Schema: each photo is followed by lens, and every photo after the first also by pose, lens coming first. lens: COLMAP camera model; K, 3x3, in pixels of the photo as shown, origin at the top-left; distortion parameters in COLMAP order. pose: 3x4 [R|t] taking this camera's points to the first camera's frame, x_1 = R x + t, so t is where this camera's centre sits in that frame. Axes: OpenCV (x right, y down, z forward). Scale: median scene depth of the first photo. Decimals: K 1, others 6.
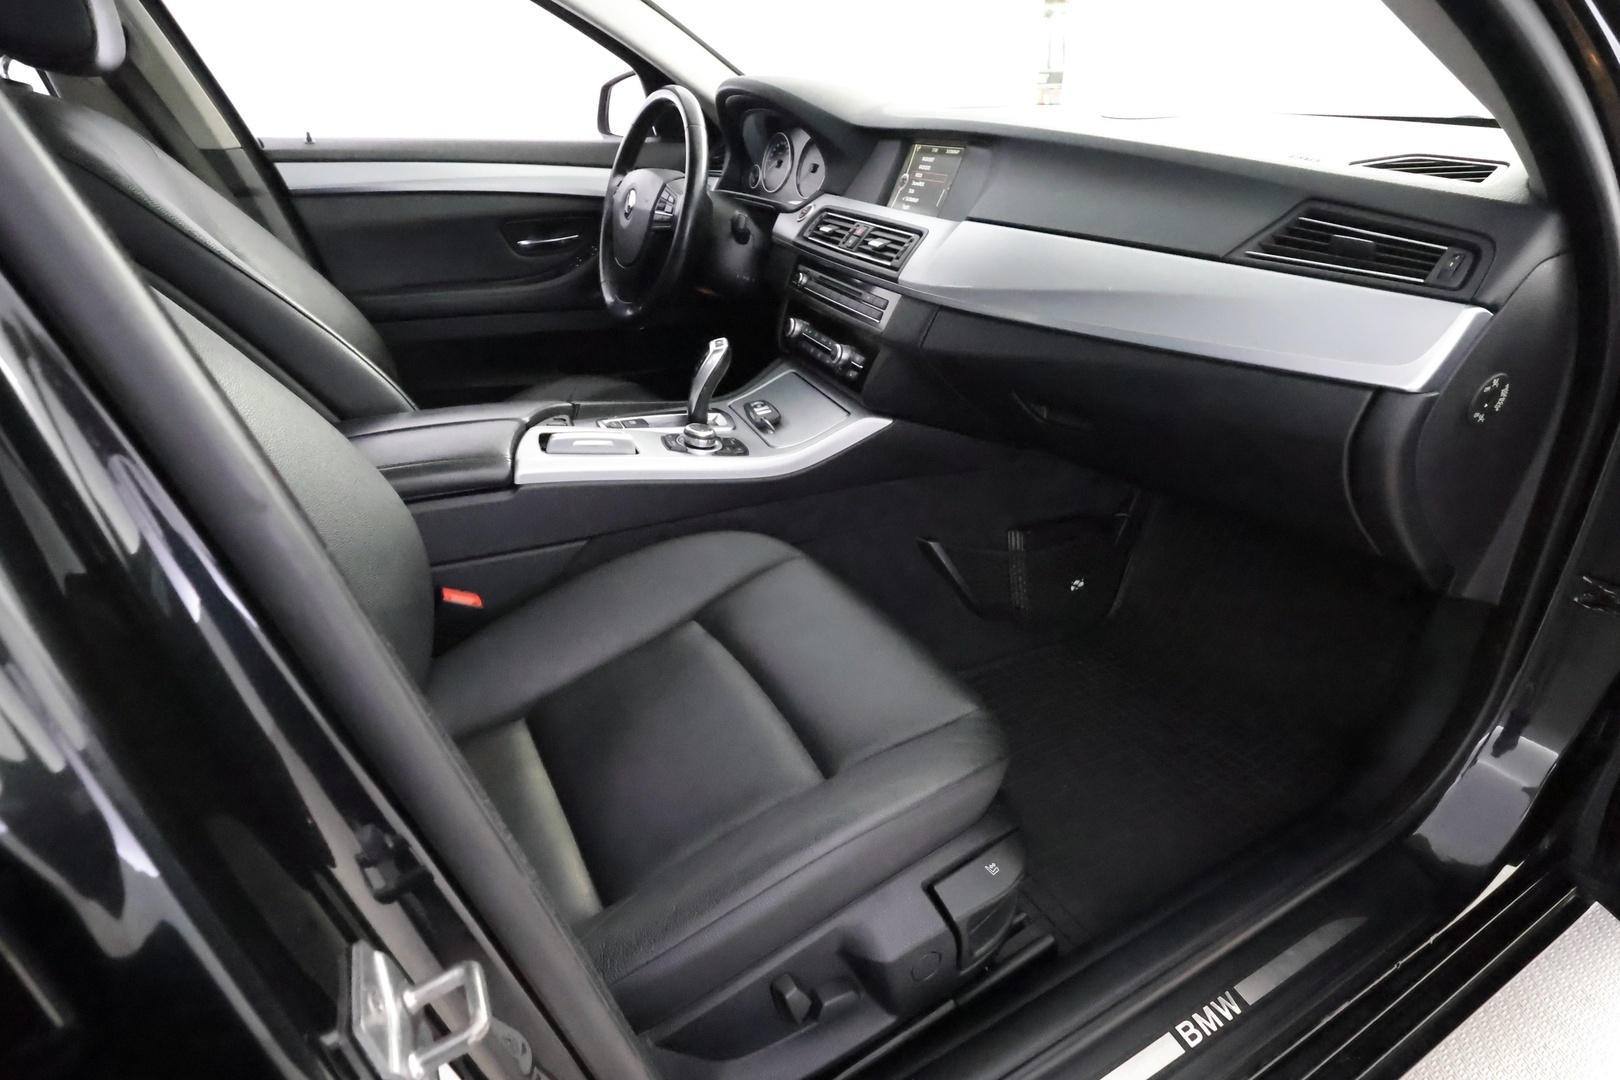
lens RADIAL K [[925.9, 0, 812.8], [0, 925.9, 576.5], [0, 0, 1]] dist [-0.009075, -0.000127]
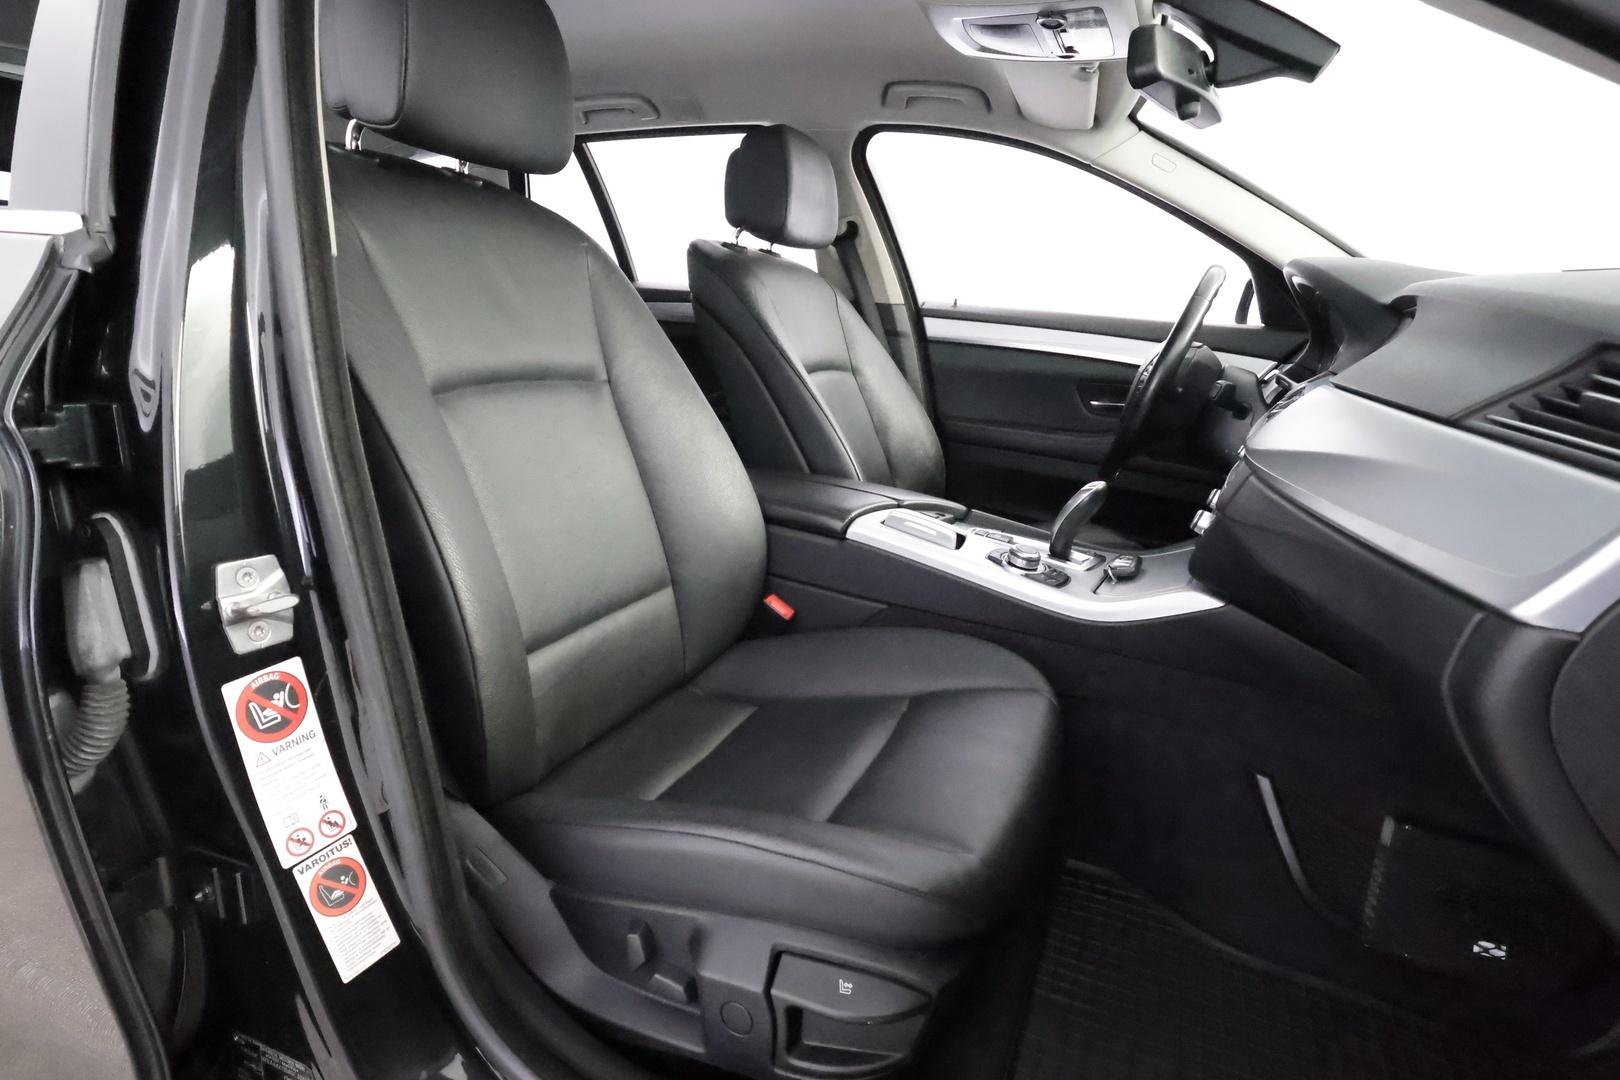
lens RADIAL K [[925.9, 0, 812.8], [0, 925.9, 576.5], [0, 0, 1]] dist [-0.009075, -0.000127]
pose [[0.554529, 0.255029, -0.792122, 0.566851], [-0.434649, 0.900486, -0.014361, -0.014167], [0.709632, 0.352258, 0.610193, 0.204359]]
